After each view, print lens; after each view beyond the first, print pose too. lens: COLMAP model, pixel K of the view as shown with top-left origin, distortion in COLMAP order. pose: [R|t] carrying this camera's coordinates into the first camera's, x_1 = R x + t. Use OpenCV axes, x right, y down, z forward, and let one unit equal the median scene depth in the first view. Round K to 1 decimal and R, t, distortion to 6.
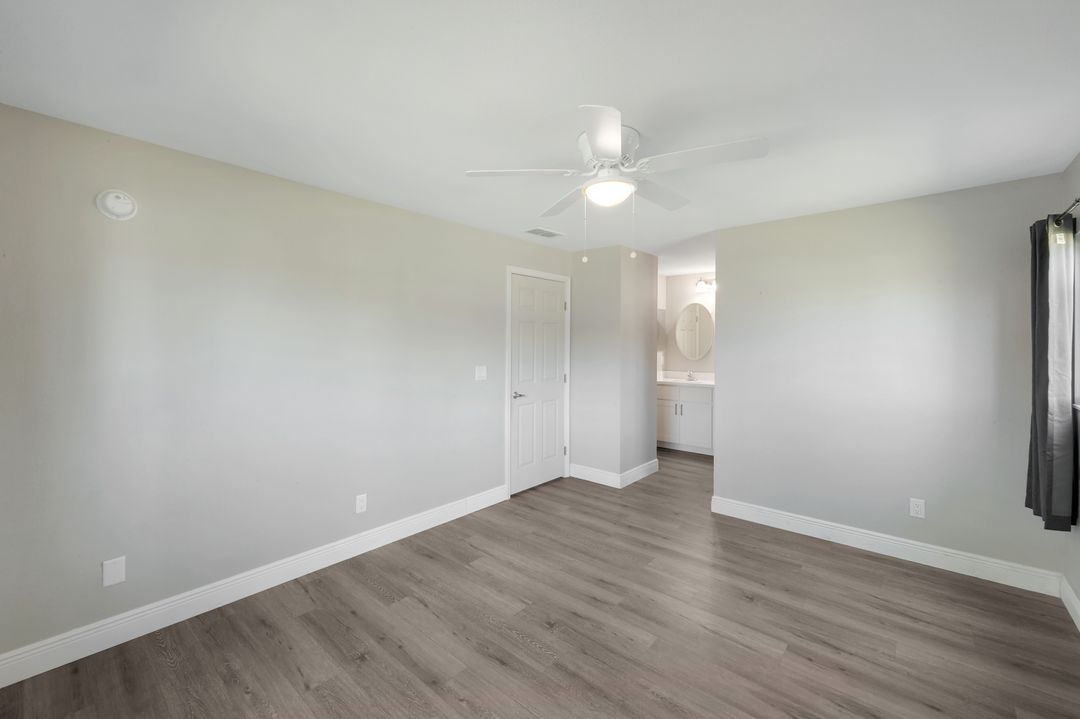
lens RADIAL K [[444.4, 0, 540.6], [0, 444.4, 345.6], [0, 0, 1]] dist [-0.000134, -0.000031]
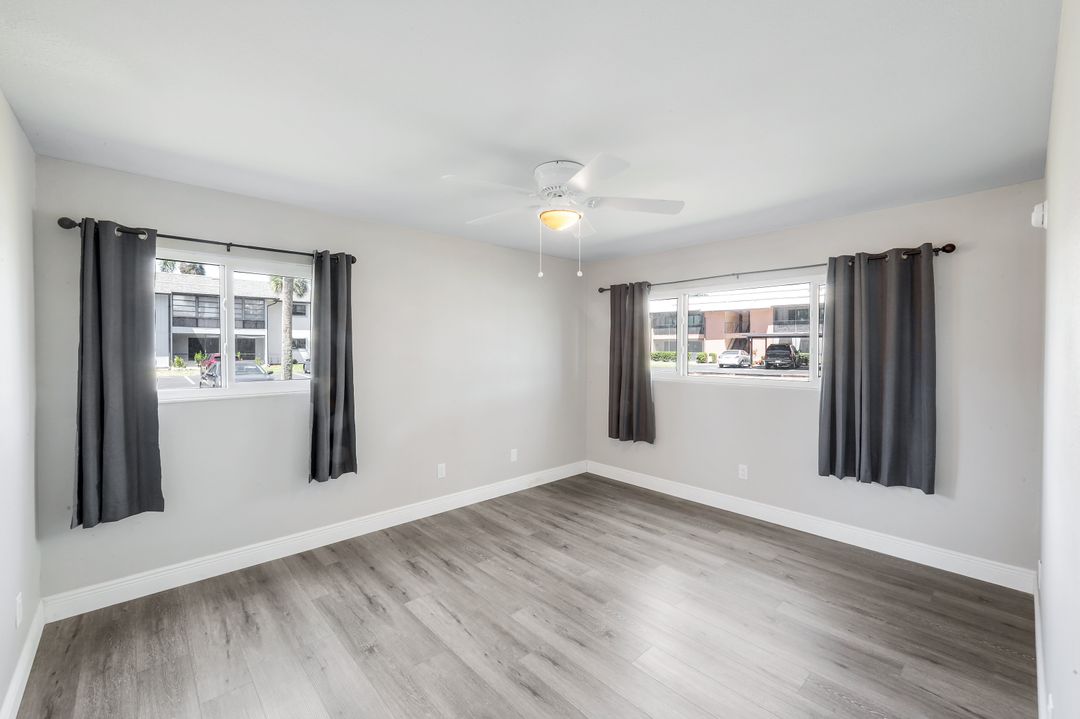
lens RADIAL K [[444.4, 0, 540.6], [0, 444.4, 345.6], [0, 0, 1]] dist [-0.000134, -0.000031]
pose [[-0.993599, -0.003709, 0.112899, 0.064457], [-0.003665, 0.999993, 0.000602, -0.012269], [-0.112901, 0.000185, -0.993606, 2.040537]]
